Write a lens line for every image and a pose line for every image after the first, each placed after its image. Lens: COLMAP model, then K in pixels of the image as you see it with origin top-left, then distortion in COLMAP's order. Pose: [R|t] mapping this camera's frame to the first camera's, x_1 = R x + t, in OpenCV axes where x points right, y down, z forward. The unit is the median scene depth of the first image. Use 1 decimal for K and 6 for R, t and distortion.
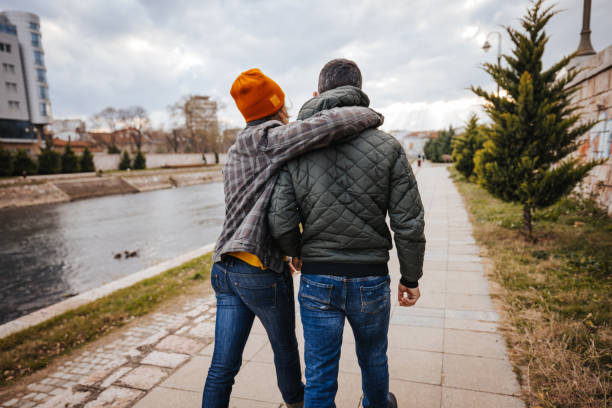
lens RADIAL K [[426.3, 0, 307.3], [0, 426.3, 223.9], [0, 0, 1]] dist [0.033288, 0.026021]
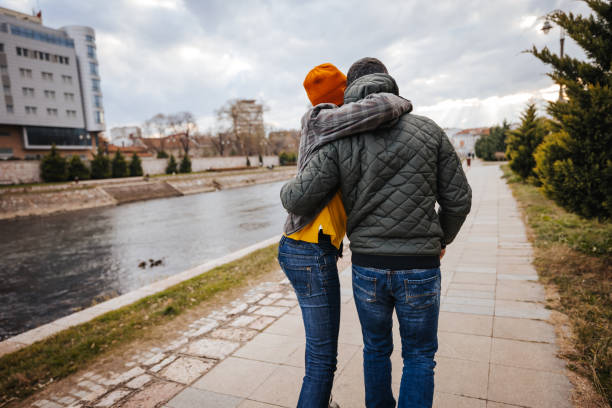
lens RADIAL K [[426.3, 0, 307.3], [0, 426.3, 223.9], [0, 0, 1]] dist [0.033288, 0.026021]
pose [[0.994104, -0.001520, -0.108416, 0.008758], [0.001258, 0.999996, -0.002483, -0.003676], [0.108419, 0.002332, 0.994103, 0.024031]]
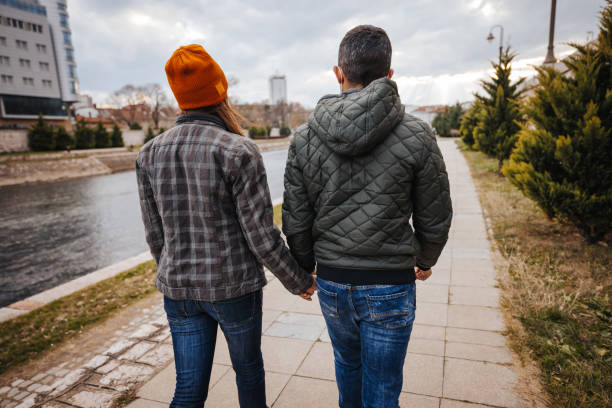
lens RADIAL K [[426.3, 0, 307.3], [0, 426.3, 223.9], [0, 0, 1]] dist [0.033288, 0.026021]
pose [[0.999930, -0.000844, -0.011805, -0.025740], [0.001496, 0.998466, 0.055342, 0.011916], [0.011740, -0.055356, 0.998398, -0.074742]]
